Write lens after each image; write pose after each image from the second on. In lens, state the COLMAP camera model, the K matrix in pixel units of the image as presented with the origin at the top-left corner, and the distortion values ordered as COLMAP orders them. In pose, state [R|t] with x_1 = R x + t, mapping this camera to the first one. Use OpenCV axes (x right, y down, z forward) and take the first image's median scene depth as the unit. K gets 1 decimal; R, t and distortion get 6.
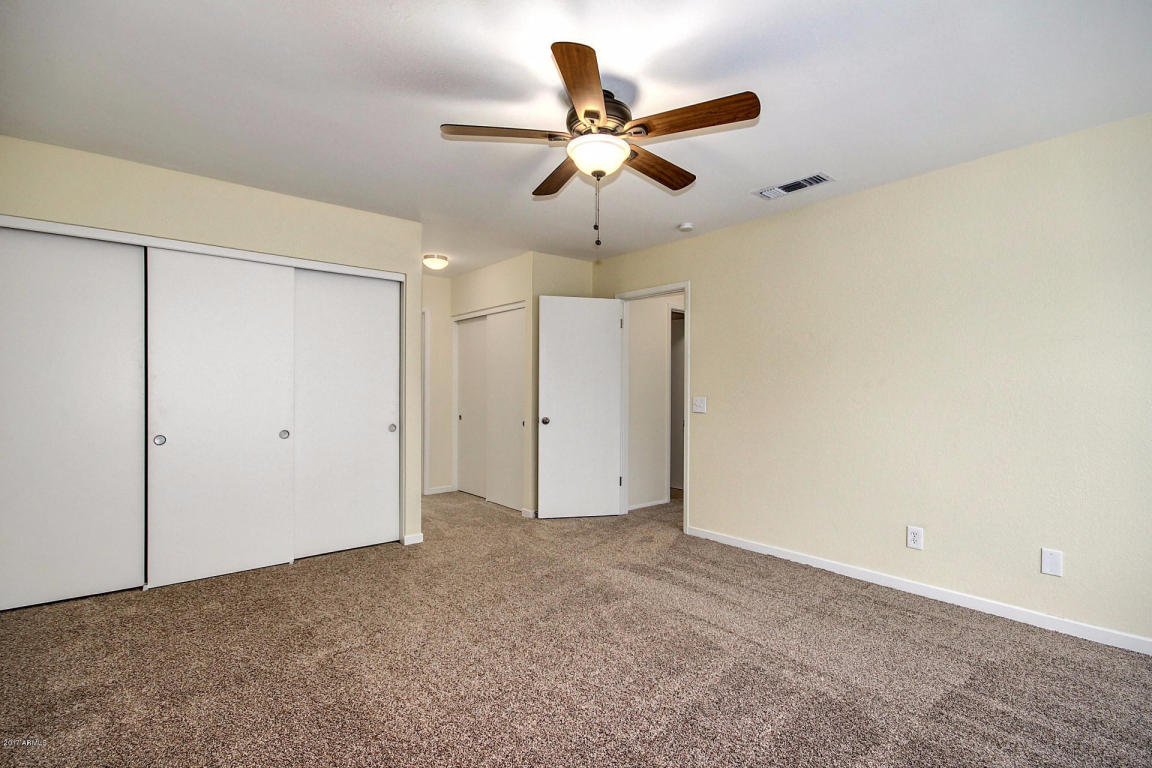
lens RADIAL K [[542.8, 0, 578.0], [0, 542.8, 389.1], [0, 0, 1]] dist [0.002267, 0.000268]
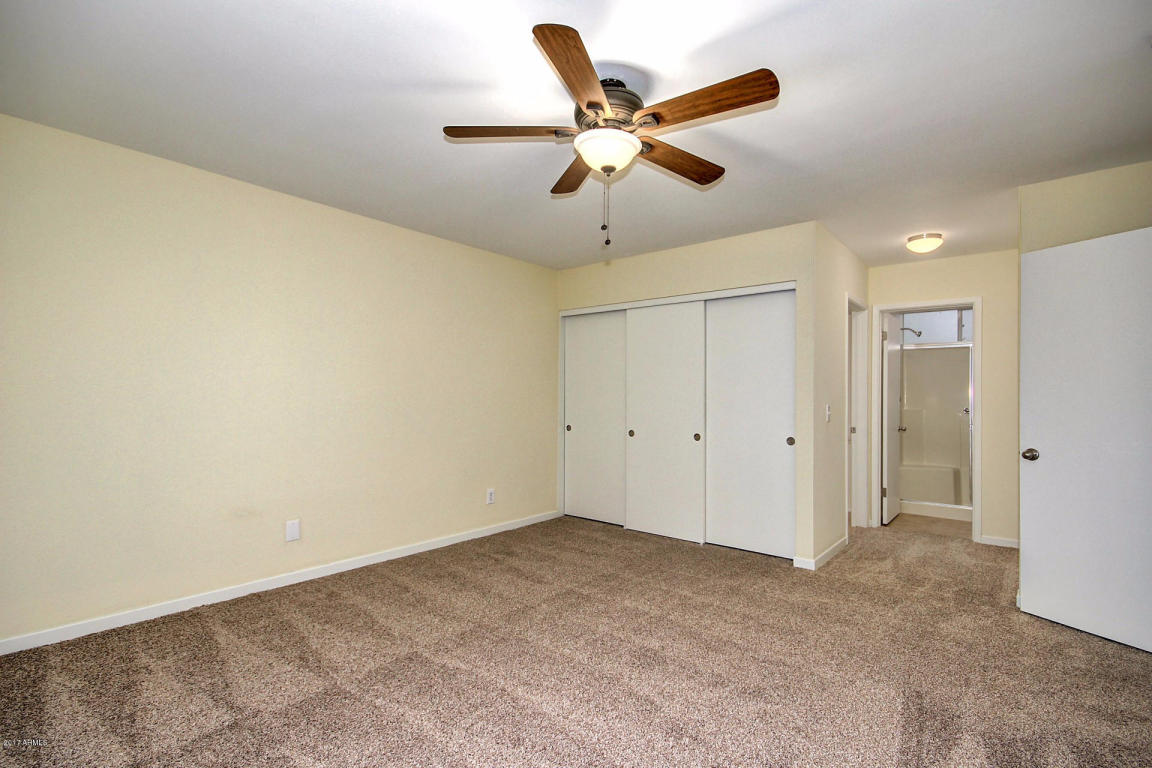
lens RADIAL K [[542.8, 0, 578.0], [0, 542.8, 389.1], [0, 0, 1]] dist [0.002267, 0.000268]
pose [[0.166459, -0.017718, -0.985889, 0.718416], [-0.009200, 0.999767, -0.019520, 0.001776], [0.986006, 0.012319, 0.166257, 0.605371]]
